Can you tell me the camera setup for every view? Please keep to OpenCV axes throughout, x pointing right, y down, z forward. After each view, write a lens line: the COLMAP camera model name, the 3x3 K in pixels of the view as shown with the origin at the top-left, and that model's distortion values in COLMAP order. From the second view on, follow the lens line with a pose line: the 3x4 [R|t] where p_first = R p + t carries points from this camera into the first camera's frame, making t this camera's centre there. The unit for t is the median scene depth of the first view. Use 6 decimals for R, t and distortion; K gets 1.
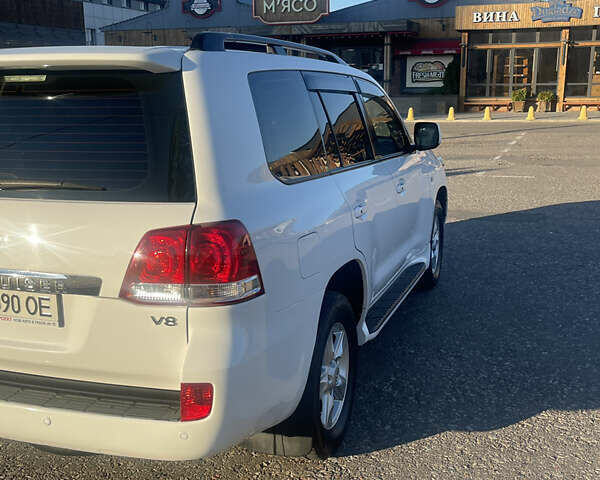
lens RADIAL K [[711.8, 0, 302.2], [0, 711.8, 236.5], [0, 0, 1]] dist [0.040384, 0.000000]
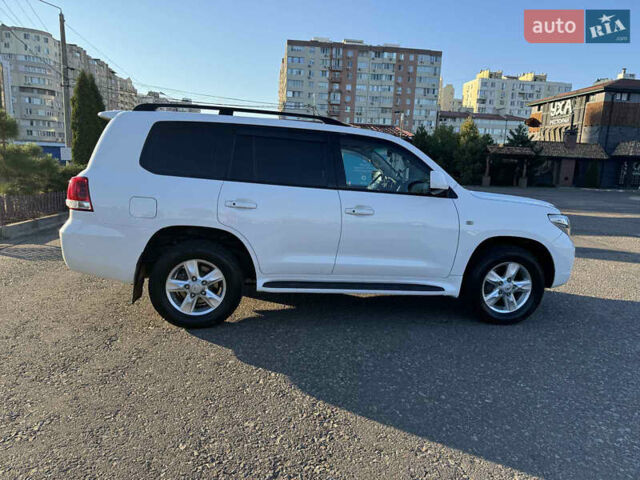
lens RADIAL K [[457.3, 0, 323.2], [0, 457.3, 245.4], [0, 0, 1]] dist [0.048661, -0.050057]
pose [[0.456233, 0.182120, -0.871024, 1.567991], [-0.231293, 0.969460, 0.081552, -0.106165], [0.859276, 0.164255, 0.484423, 0.906250]]
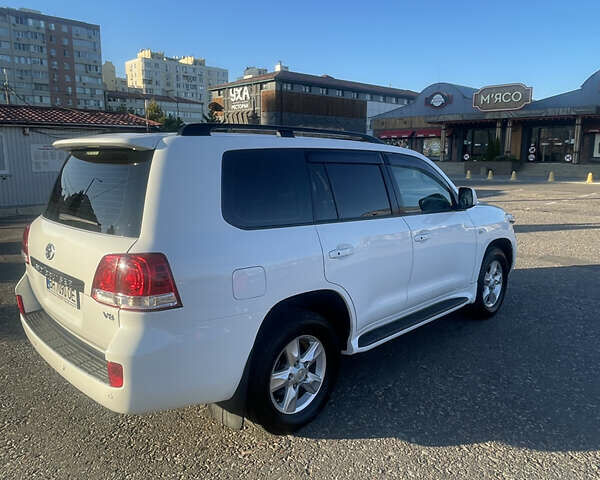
lens RADIAL K [[473.2, 0, 305.9], [0, 473.2, 230.0], [0, 0, 1]] dist [0.009517, -0.023895]
pose [[0.906138, 0.079582, -0.415428, 0.527721], [-0.098859, 0.994786, -0.025065, -0.069381], [0.411267, 0.063781, 0.909281, 0.236924]]
